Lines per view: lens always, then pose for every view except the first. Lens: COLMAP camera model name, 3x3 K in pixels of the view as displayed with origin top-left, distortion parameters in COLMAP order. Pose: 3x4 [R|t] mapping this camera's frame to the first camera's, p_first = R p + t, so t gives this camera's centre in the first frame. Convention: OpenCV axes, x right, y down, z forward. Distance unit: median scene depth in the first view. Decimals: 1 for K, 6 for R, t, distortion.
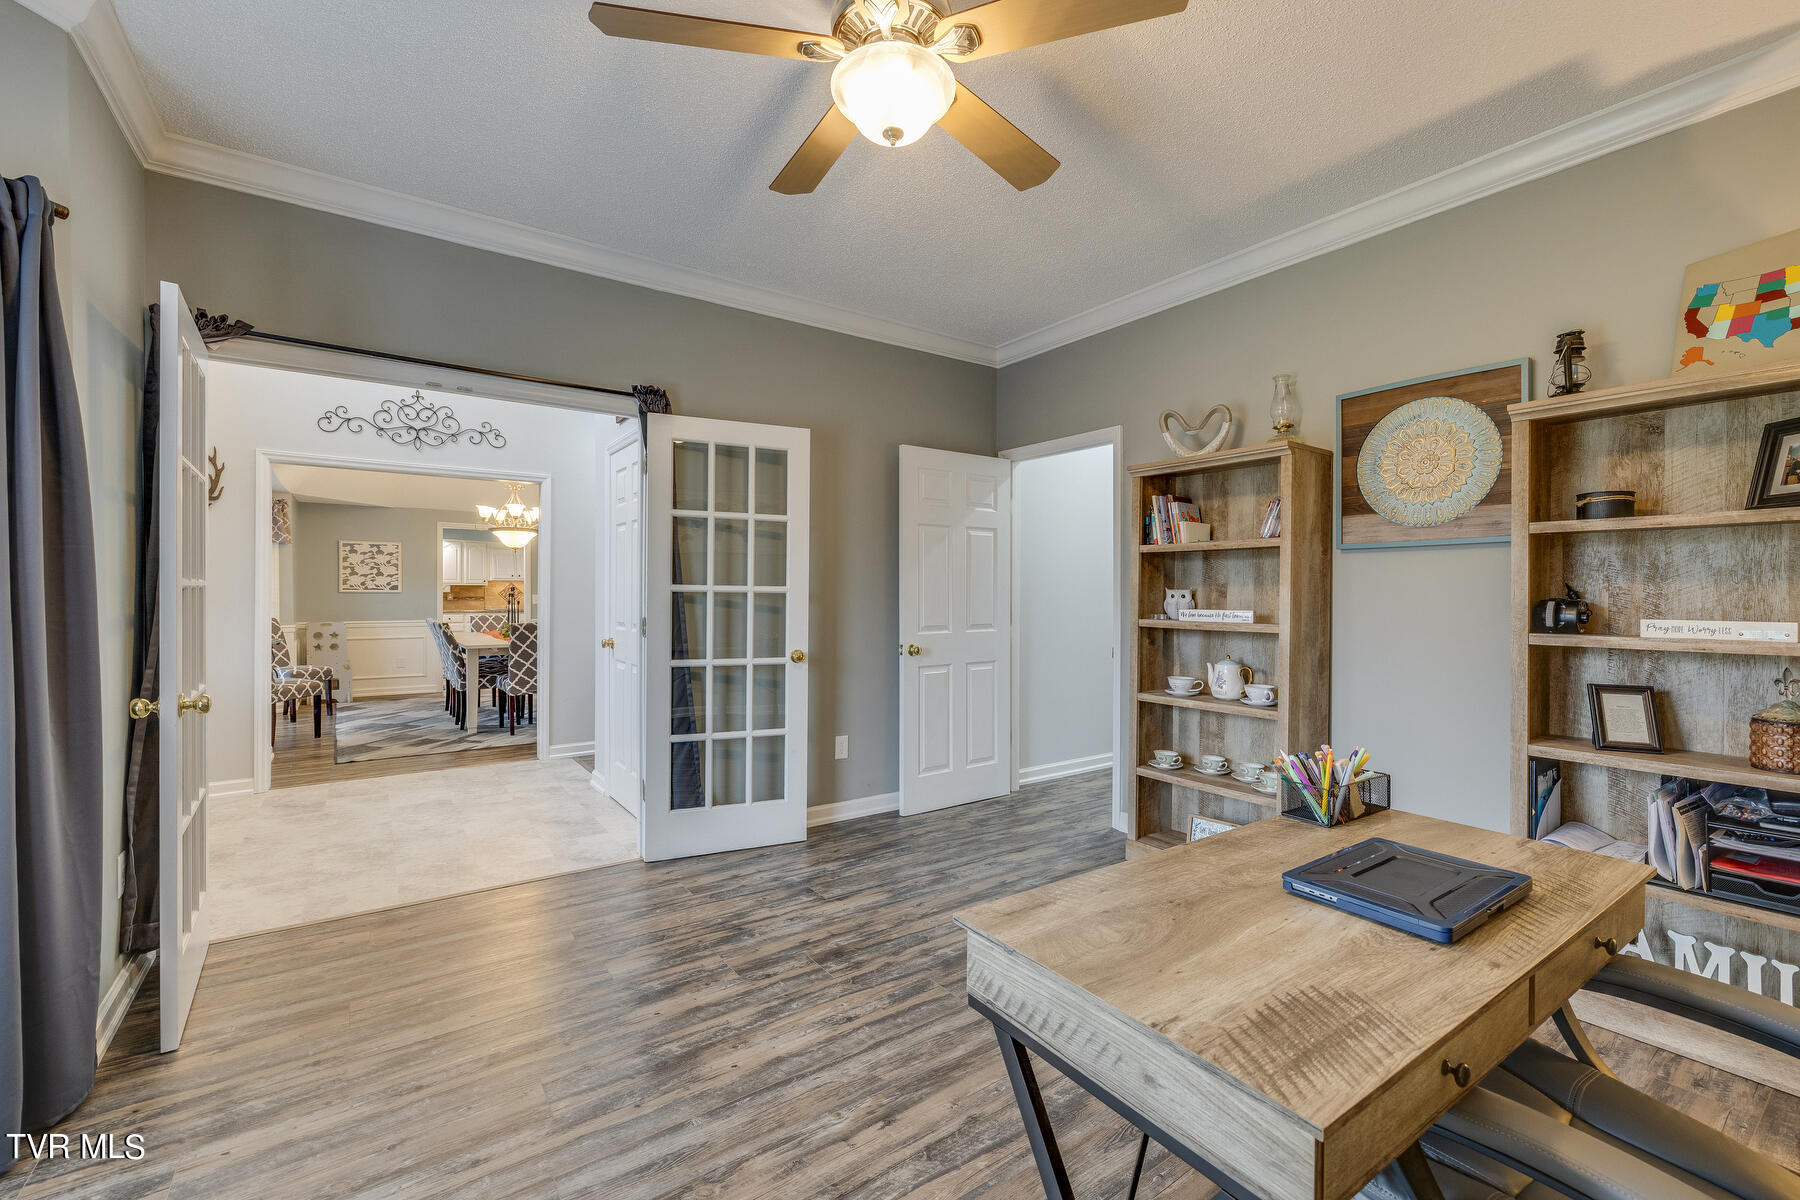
lens RADIAL K [[753.4, 0, 904.1], [0, 753.4, 596.9], [0, 0, 1]] dist [-0.000309, -0.000118]
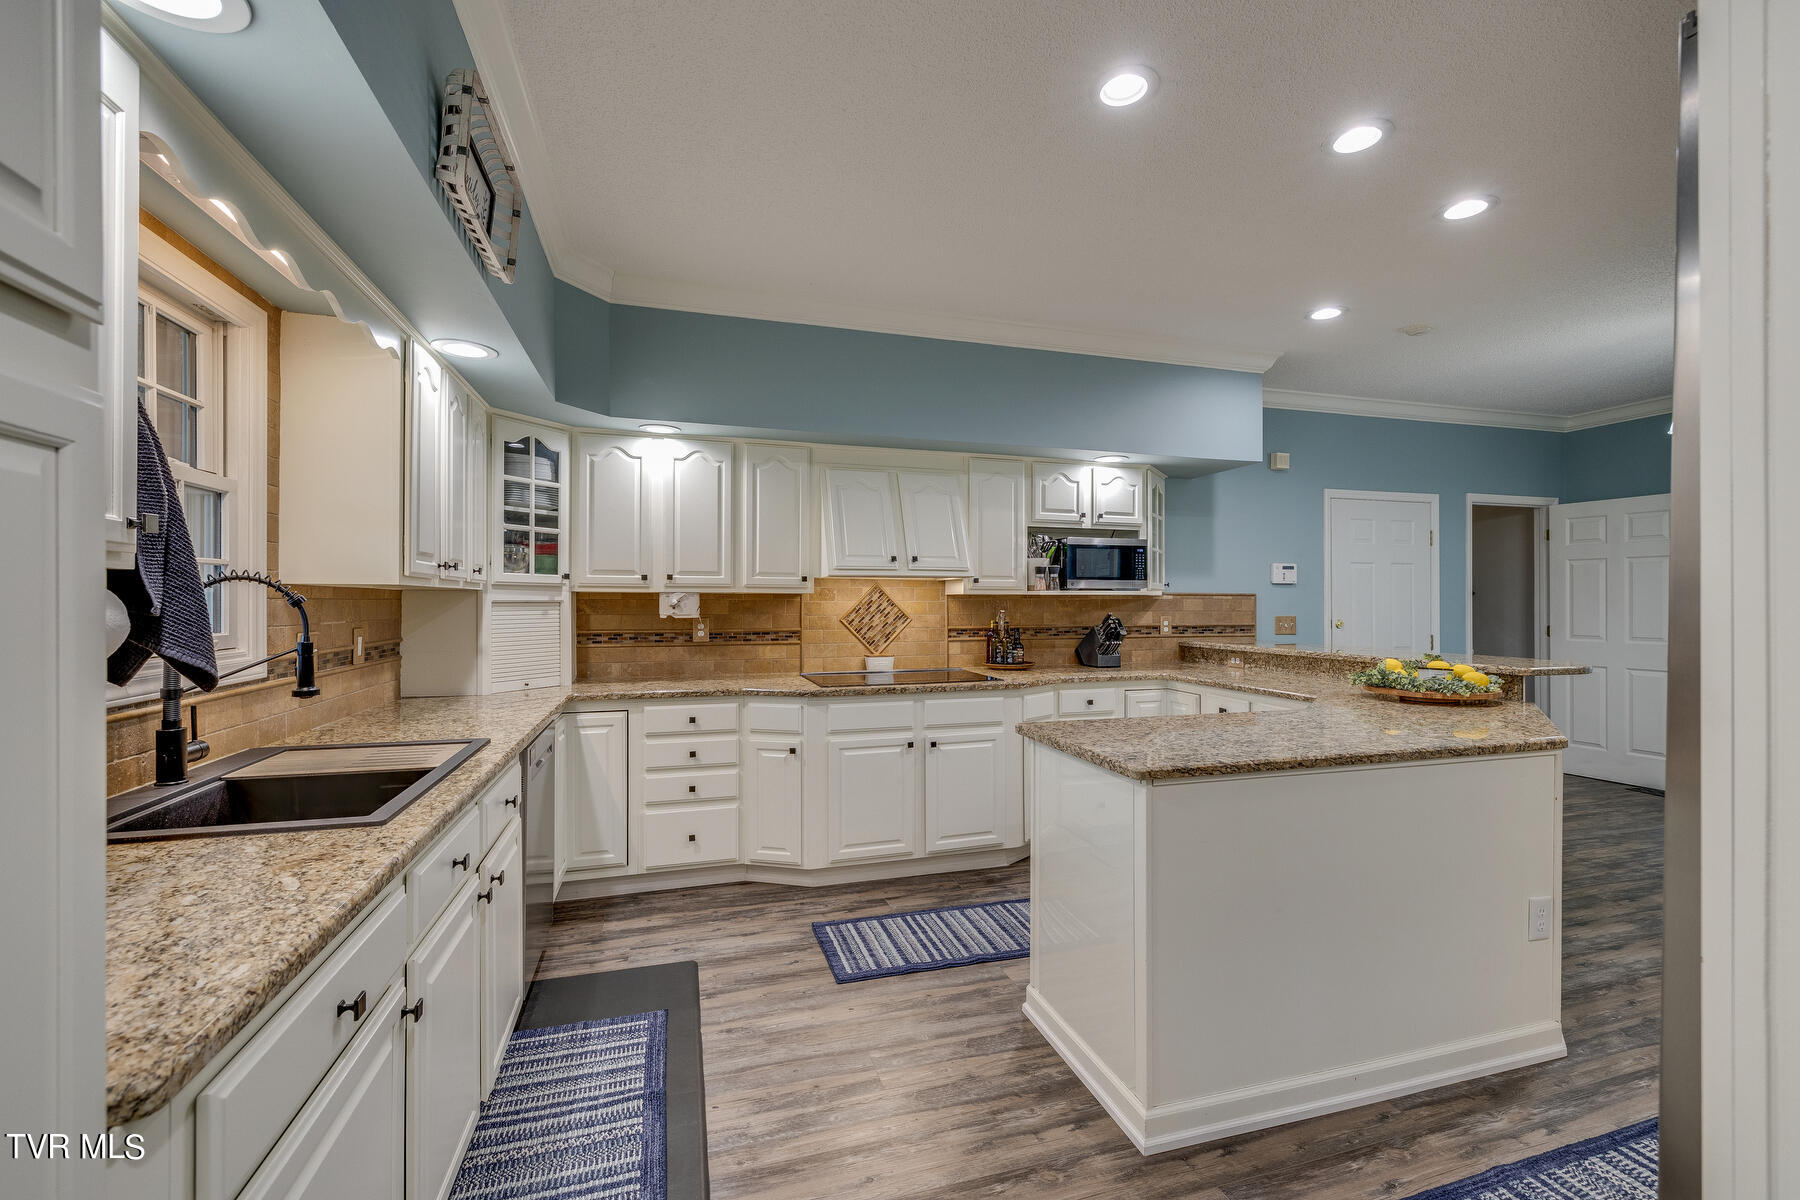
lens RADIAL K [[753.4, 0, 904.1], [0, 753.4, 596.9], [0, 0, 1]] dist [-0.000309, -0.000118]
pose [[0.947812, -0.006078, -0.318773, -0.656122], [0.003082, 0.999946, -0.009902, -0.016102], [0.318816, 0.008403, 0.947779, 1.129727]]
